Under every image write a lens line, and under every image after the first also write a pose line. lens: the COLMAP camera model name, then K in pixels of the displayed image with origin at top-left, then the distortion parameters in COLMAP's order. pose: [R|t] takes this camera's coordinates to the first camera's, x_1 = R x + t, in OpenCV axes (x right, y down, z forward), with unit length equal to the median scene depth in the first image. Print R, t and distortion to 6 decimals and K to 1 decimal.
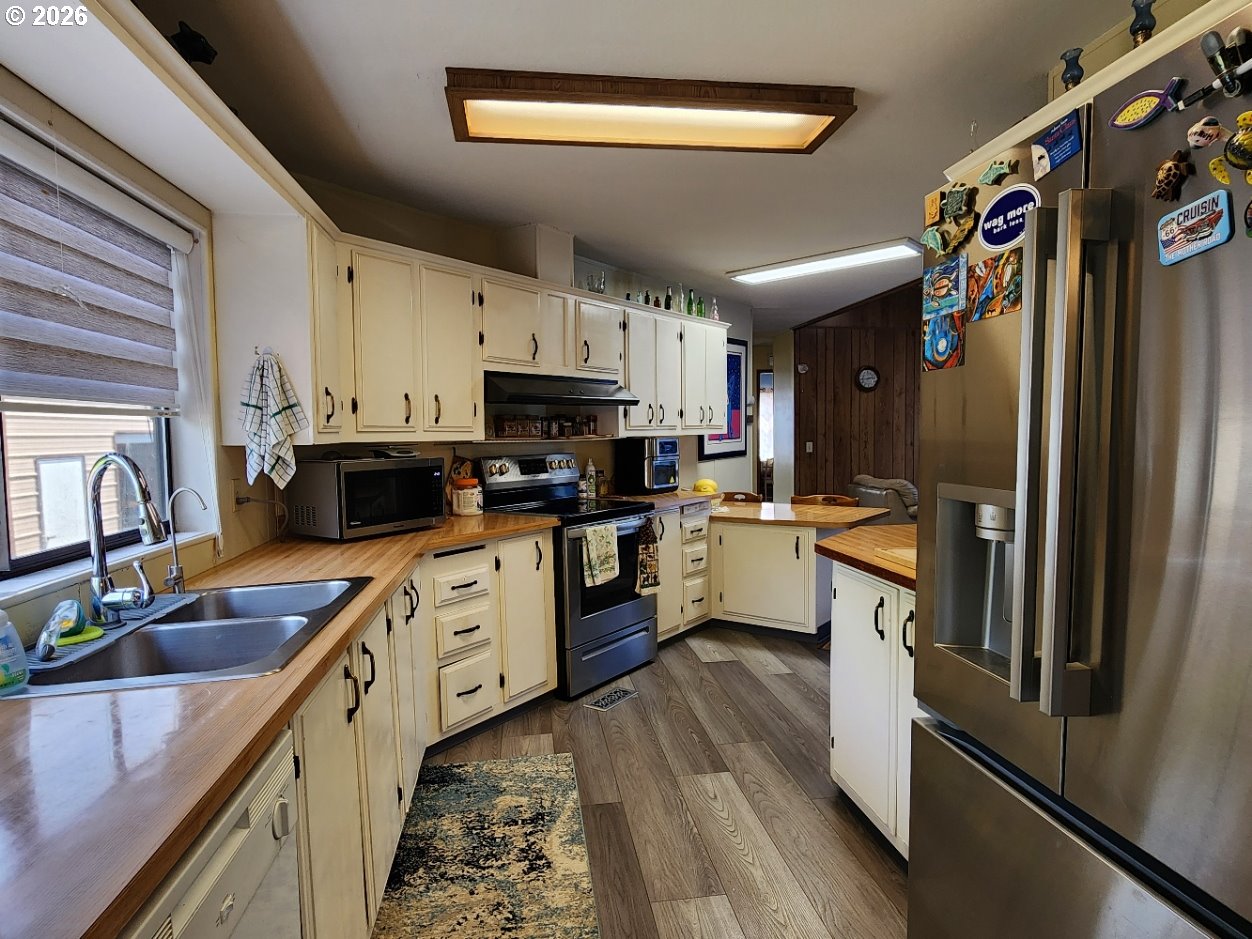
lens RADIAL K [[692.1, 0, 626.4], [0, 692.1, 477.9], [0, 0, 1]] dist [-0.000199, 0.000260]
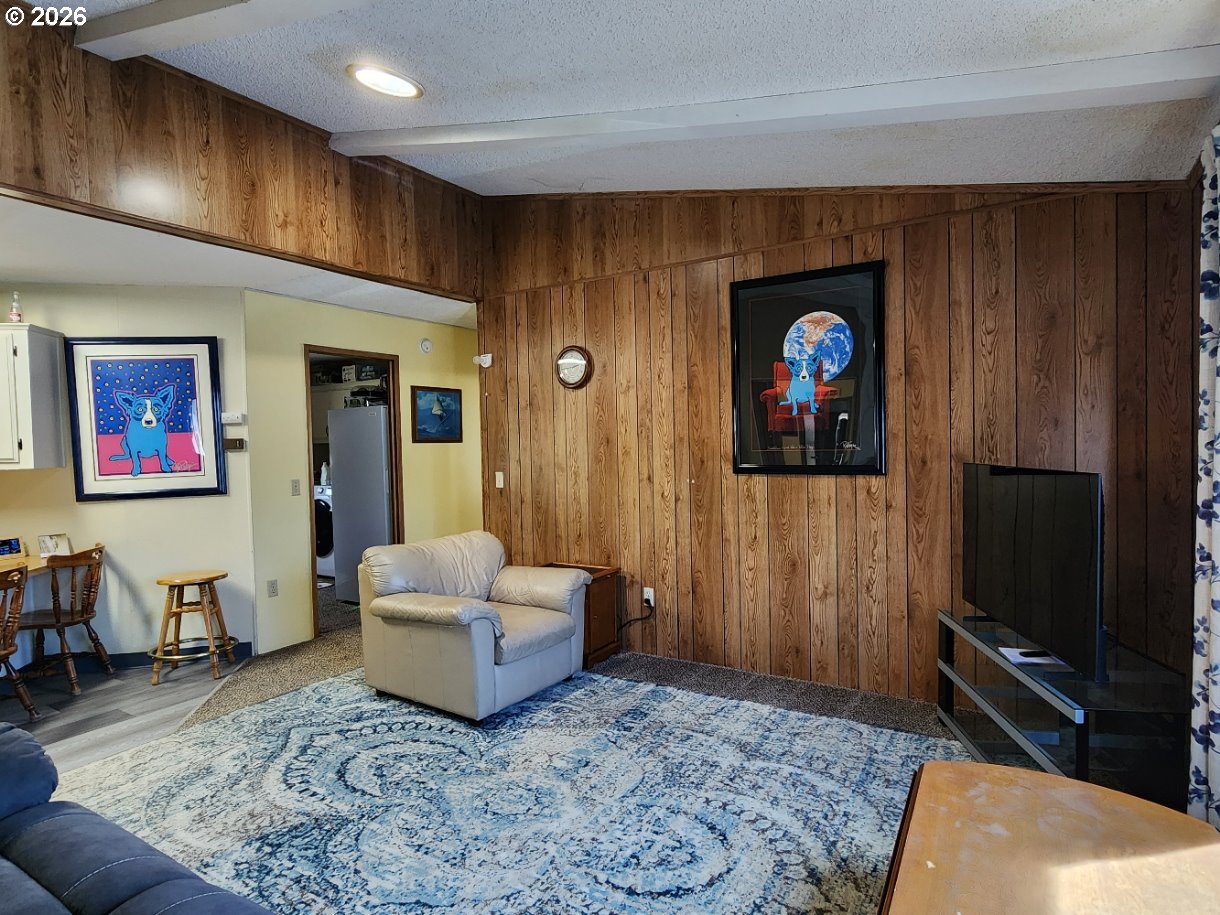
lens RADIAL K [[674.4, 0, 610.4], [0, 674.4, 465.7], [0, 0, 1]] dist [-0.000199, 0.000260]
pose [[0.744062, 0.015067, -0.667941, 0.961541], [-0.035405, 0.999230, -0.016900, -0.063574], [0.667172, 0.036223, 0.744023, 0.747632]]
